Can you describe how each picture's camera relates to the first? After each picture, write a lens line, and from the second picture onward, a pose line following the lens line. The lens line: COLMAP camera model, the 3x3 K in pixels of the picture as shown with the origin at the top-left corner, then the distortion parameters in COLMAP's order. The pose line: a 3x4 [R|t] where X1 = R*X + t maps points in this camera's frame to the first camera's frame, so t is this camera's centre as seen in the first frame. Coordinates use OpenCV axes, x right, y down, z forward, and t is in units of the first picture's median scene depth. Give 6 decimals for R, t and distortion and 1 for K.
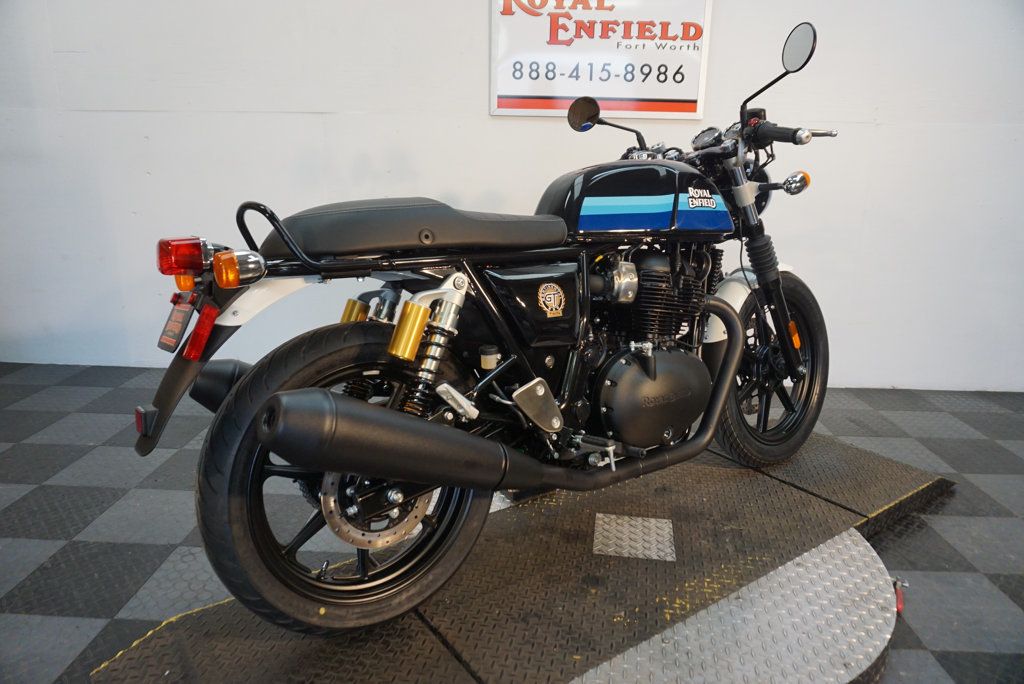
lens RADIAL K [[692.3, 0, 506.0], [0, 692.3, 340.5], [0, 0, 1]] dist [-0.044380, 0.031519]
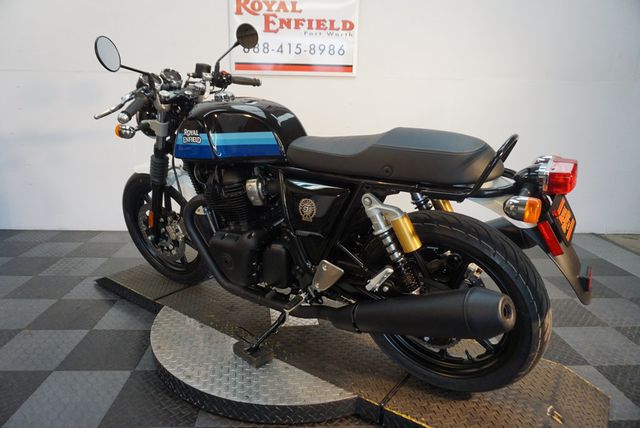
lens RADIAL K [[432.7, 0, 317.1], [0, 432.7, 212.1], [0, 0, 1]] dist [-0.044380, 0.031519]
pose [[0.996968, -0.018526, 0.075570, 0.105181], [0.019139, 0.999789, -0.007403, 0.021735], [-0.075417, 0.008827, 0.997113, -0.059627]]
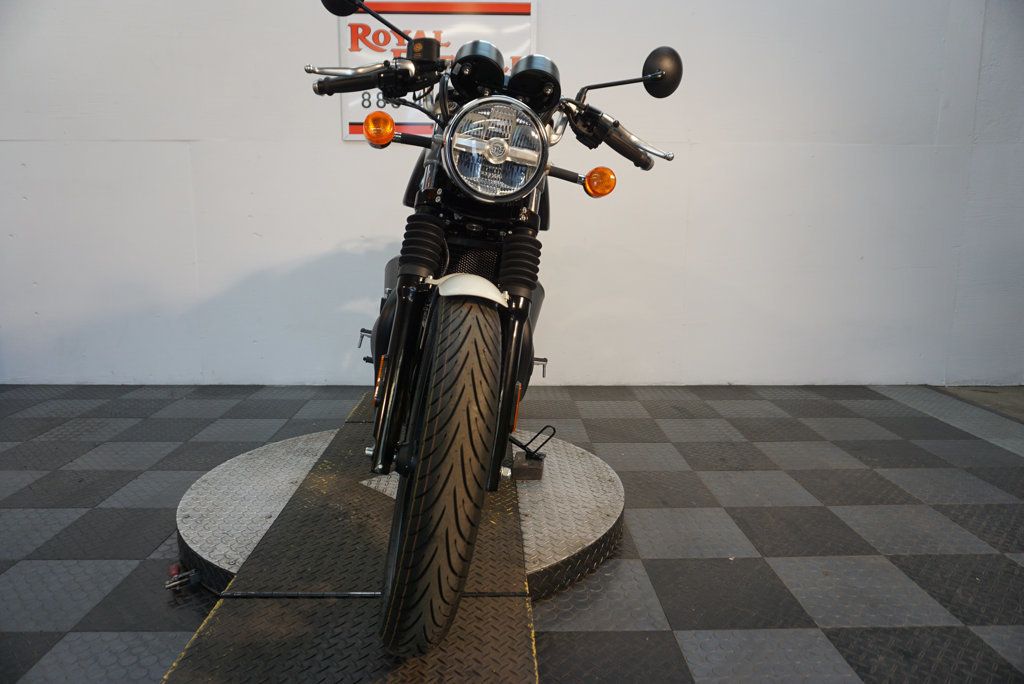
lens RADIAL K [[692.3, 0, 504.0], [0, 692.3, 339.5], [0, 0, 1]] dist [-0.044380, 0.031519]
pose [[0.998517, -0.021661, 0.049954, 0.179170], [0.026132, 0.995539, -0.090662, 0.099451], [-0.047768, 0.091833, 0.994628, -0.077544]]
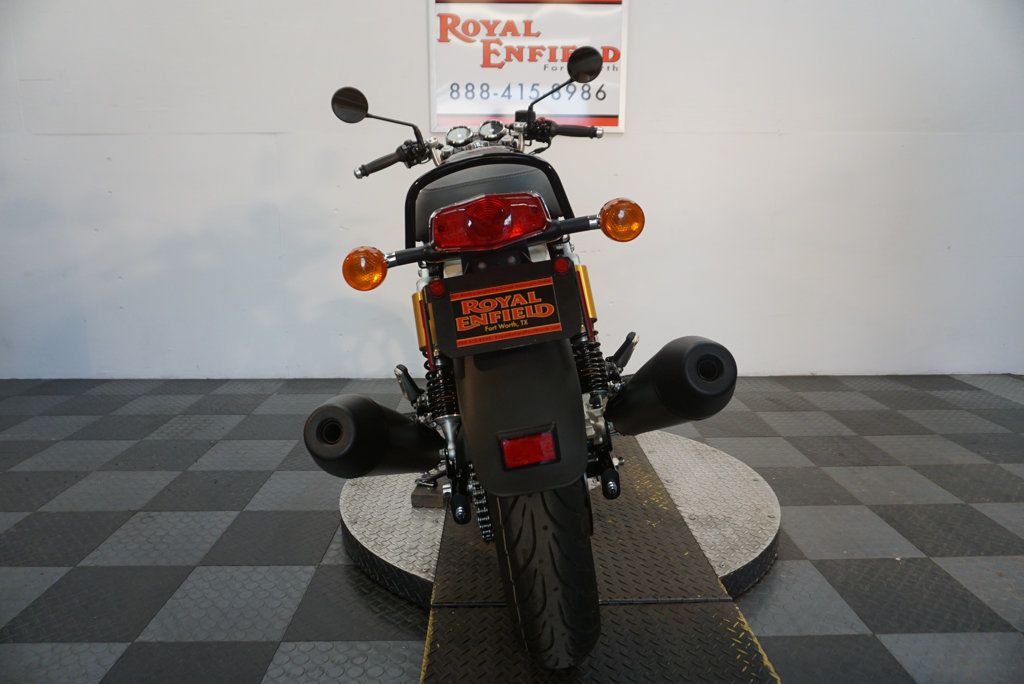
lens RADIAL K [[692.3, 0, 505.9], [0, 692.3, 338.4], [0, 0, 1]] dist [-0.044380, 0.031519]
pose [[0.998558, -0.029135, 0.045099, 0.038209], [0.031936, 0.997522, -0.062683, 0.073081], [-0.043161, 0.064033, 0.997014, -0.074103]]
